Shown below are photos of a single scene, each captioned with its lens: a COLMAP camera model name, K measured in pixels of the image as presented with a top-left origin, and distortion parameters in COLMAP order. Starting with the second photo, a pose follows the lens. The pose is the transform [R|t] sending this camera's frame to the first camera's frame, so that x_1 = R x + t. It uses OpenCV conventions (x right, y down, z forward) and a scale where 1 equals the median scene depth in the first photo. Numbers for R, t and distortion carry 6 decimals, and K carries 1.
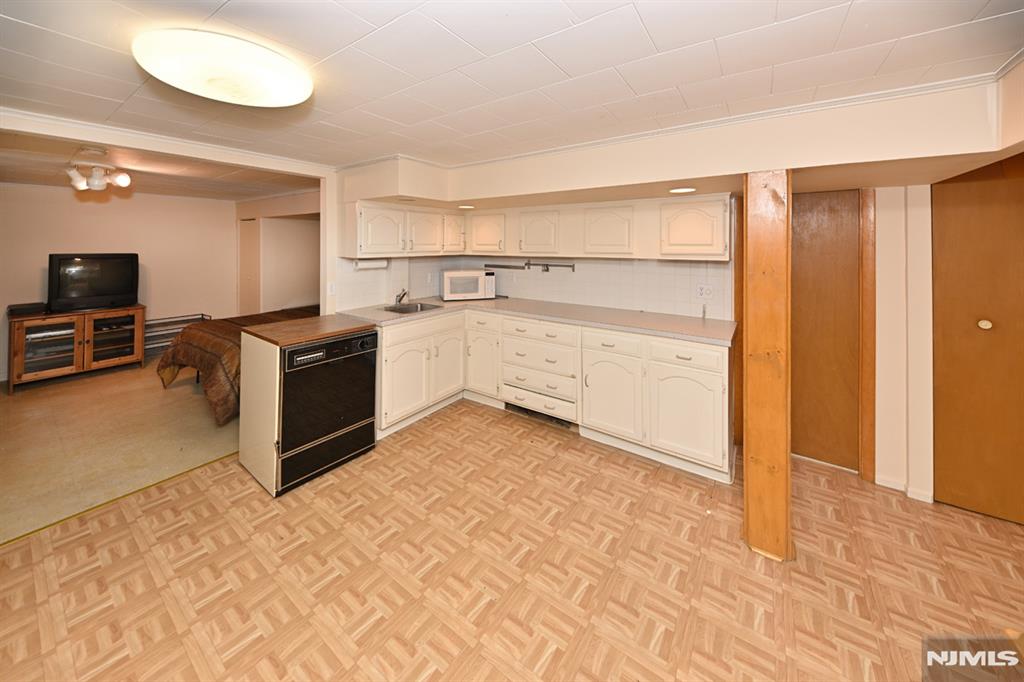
lens RADIAL K [[352.2, 0, 512.0], [0, 352.2, 341.0], [0, 0, 1]] dist [0.000337, -0.000052]
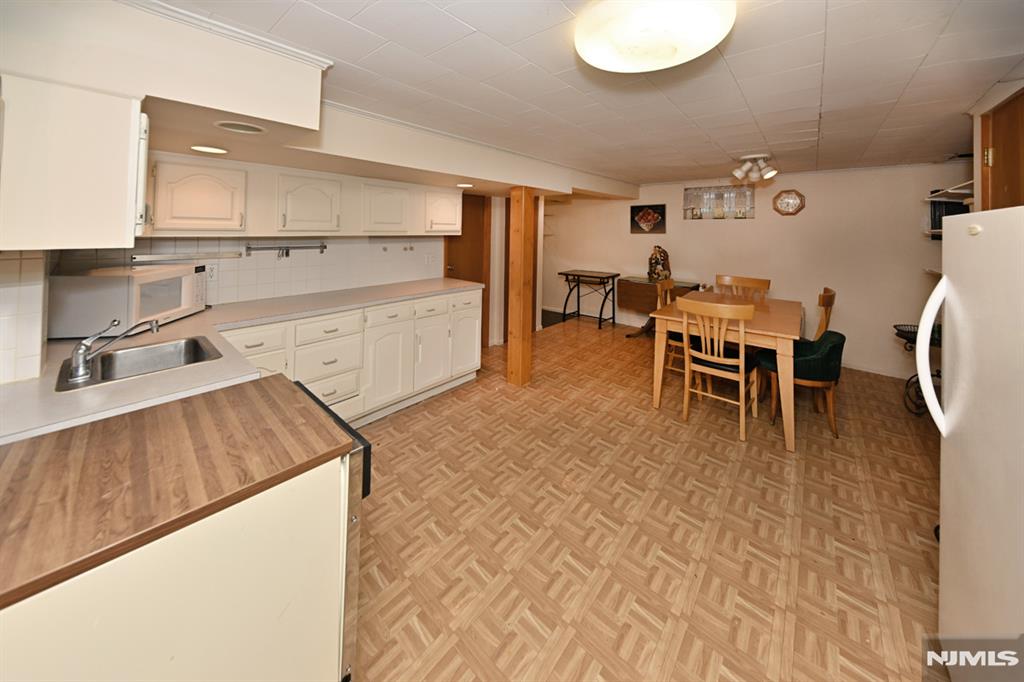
lens RADIAL K [[351.2, 0, 512.0], [0, 351.2, 341.0], [0, 0, 1]] dist [0.010660, -0.000014]
pose [[0.067591, -0.311540, 0.947826, -0.791372], [0.245666, 0.925946, 0.286830, -0.152417], [-0.966995, 0.213462, 0.139120, 0.550104]]
